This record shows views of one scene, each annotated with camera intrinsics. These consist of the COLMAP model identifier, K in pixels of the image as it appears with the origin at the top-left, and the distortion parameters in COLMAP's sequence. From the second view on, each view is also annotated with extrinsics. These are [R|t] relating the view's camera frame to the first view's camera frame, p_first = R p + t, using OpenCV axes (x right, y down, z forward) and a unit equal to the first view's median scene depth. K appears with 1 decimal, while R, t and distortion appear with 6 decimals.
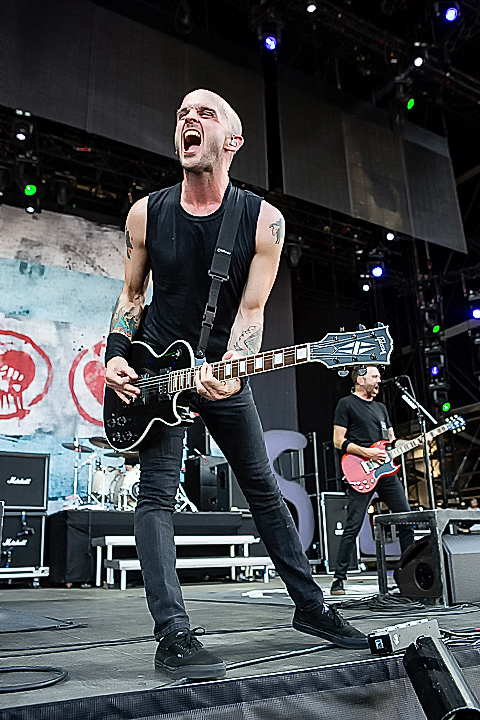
lens RADIAL K [[644.1, 0, 228.7], [0, 644.1, 349.5], [0, 0, 1]] dist [-0.074828, 0.064568]
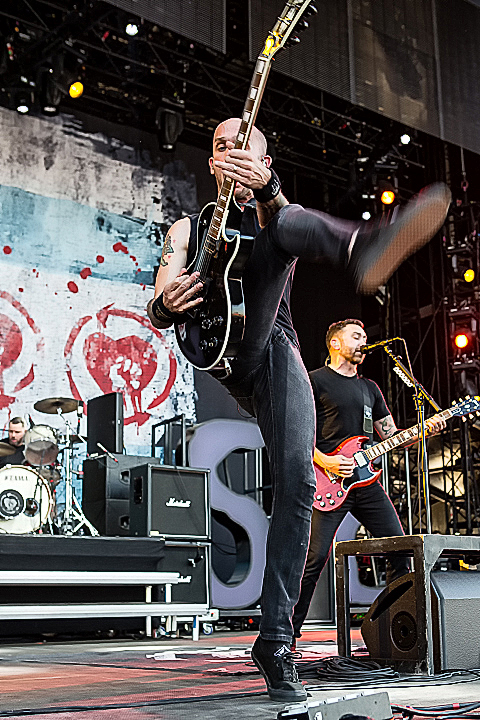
lens RADIAL K [[946.7, 0, 265.7], [0, 946.7, 401.7], [0, 0, 1]] dist [-0.015728, 0.000000]
pose [[0.994729, 0.029896, 0.098086, 0.018662], [-0.039562, 0.994387, 0.098131, 0.007040], [-0.094601, -0.101494, 0.990328, 0.014046]]
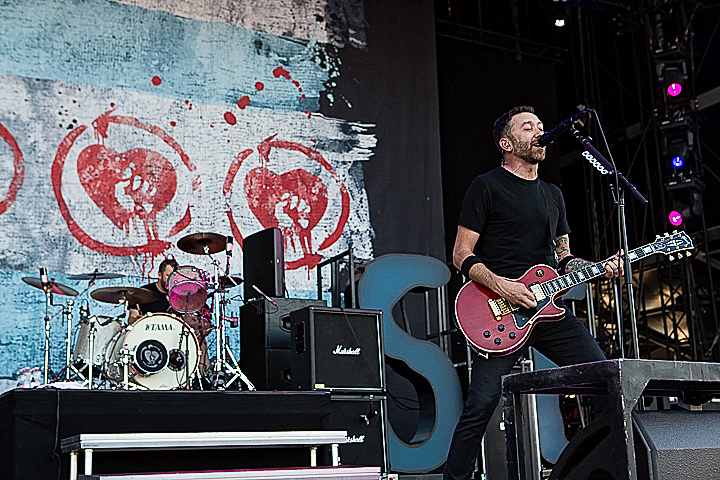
lens RADIAL K [[999.1, 0, 360.6], [0, 999.1, 241.0], [0, 0, 1]] dist [0.015809, 0.000000]
pose [[0.999883, -0.011826, -0.009694, 0.044678], [0.012612, 0.996256, 0.085525, 0.031631], [0.008646, -0.085637, 0.996289, 0.084336]]
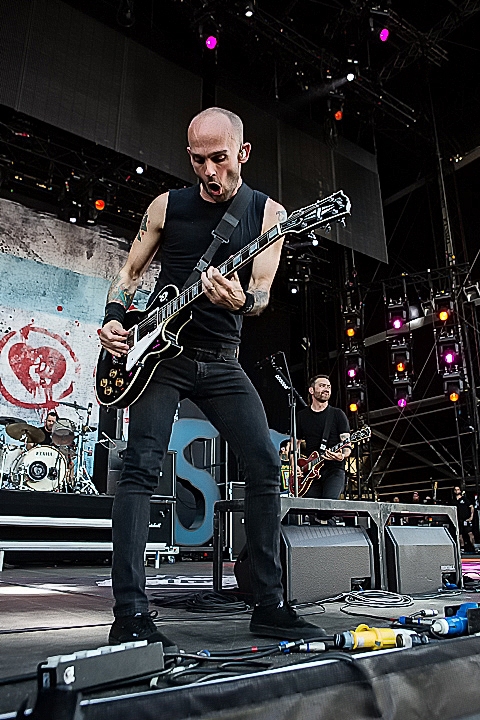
lens RADIAL K [[581.0, 0, 242.6], [0, 581.0, 358.1], [0, 0, 1]] dist [-0.097672, 0.061130]
pose [[0.994676, 0.054857, 0.087237, 0.066129], [-0.055257, 0.998470, 0.002183, 0.020966], [-0.086984, -0.006992, 0.996185, 0.072120]]
